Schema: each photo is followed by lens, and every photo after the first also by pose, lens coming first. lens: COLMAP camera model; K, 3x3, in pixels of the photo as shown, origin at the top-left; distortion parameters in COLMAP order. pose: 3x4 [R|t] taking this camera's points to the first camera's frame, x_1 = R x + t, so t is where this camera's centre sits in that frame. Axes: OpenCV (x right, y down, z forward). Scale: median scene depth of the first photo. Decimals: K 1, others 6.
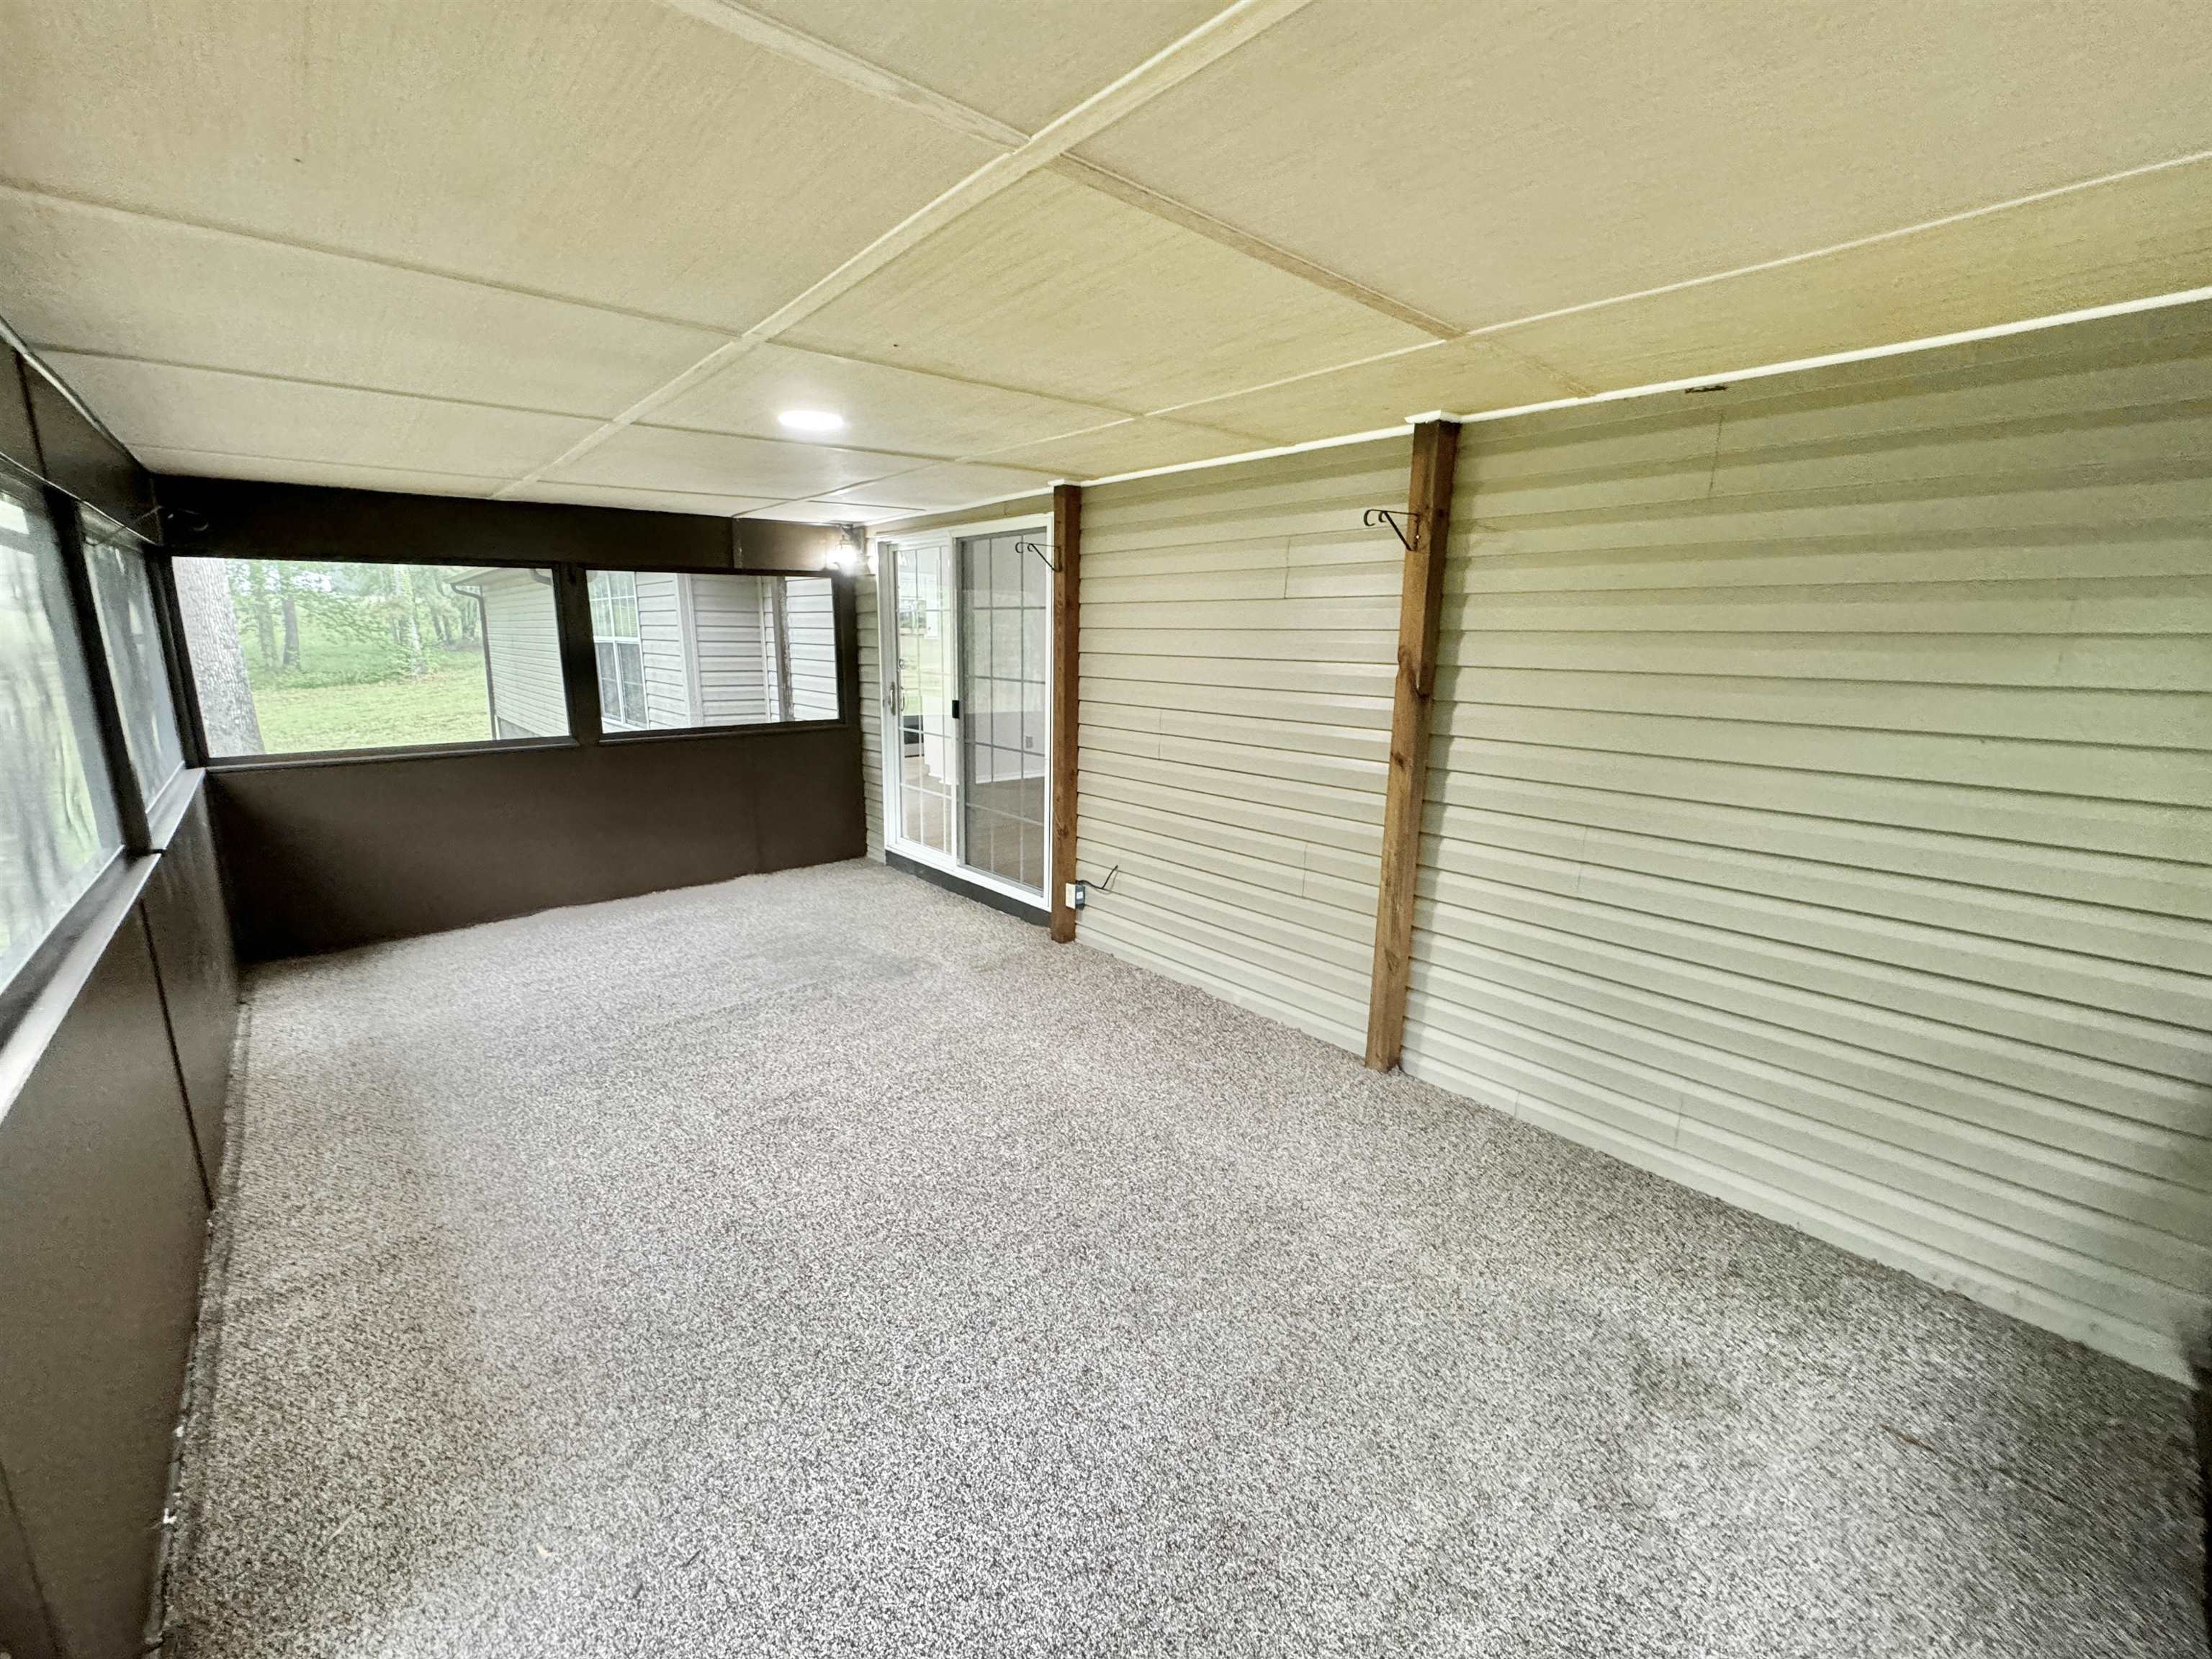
lens RADIAL K [[884.9, 0, 1109.9], [0, 884.9, 823.7], [0, 0, 1]] dist [-0.003101, 0.000222]
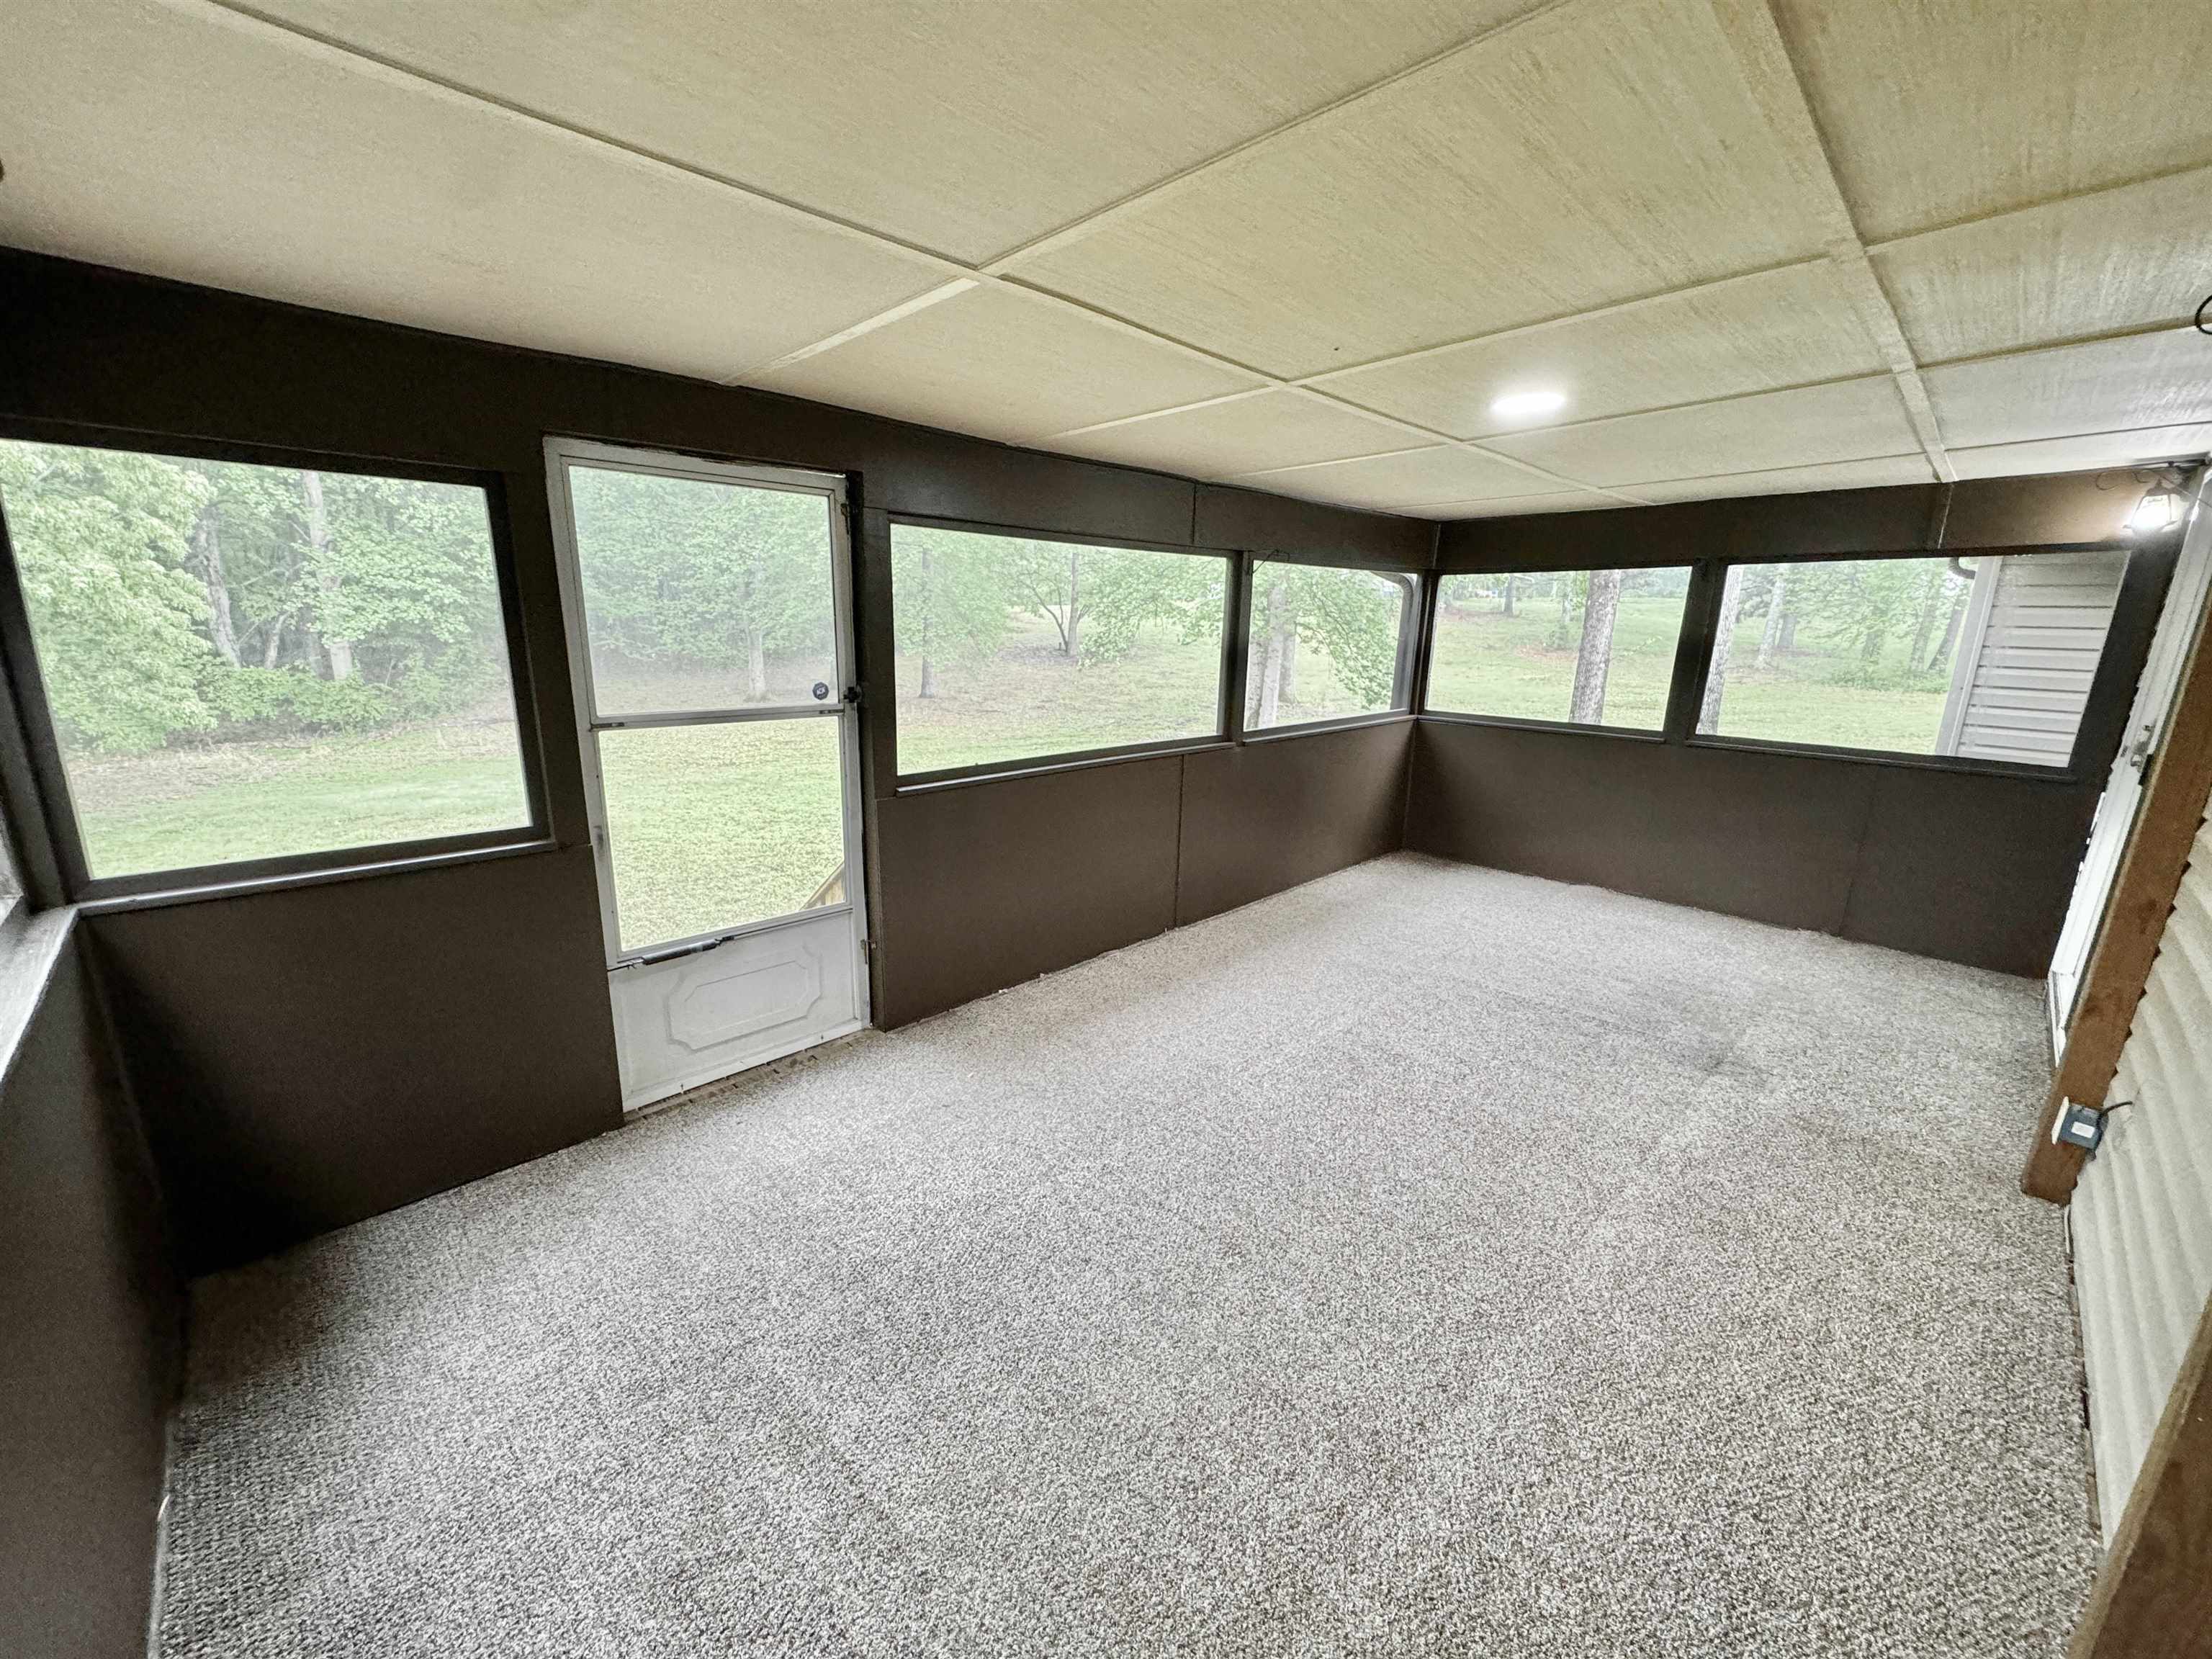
lens RADIAL K [[884.9, 0, 1108.7], [0, 884.9, 833.8], [0, 0, 1]] dist [-0.003101, 0.000222]
pose [[0.041645, 0.231770, -0.971879, 0.439717], [-0.227105, 0.949457, 0.216692, -0.073605], [0.972979, 0.211694, 0.092176, 0.369352]]
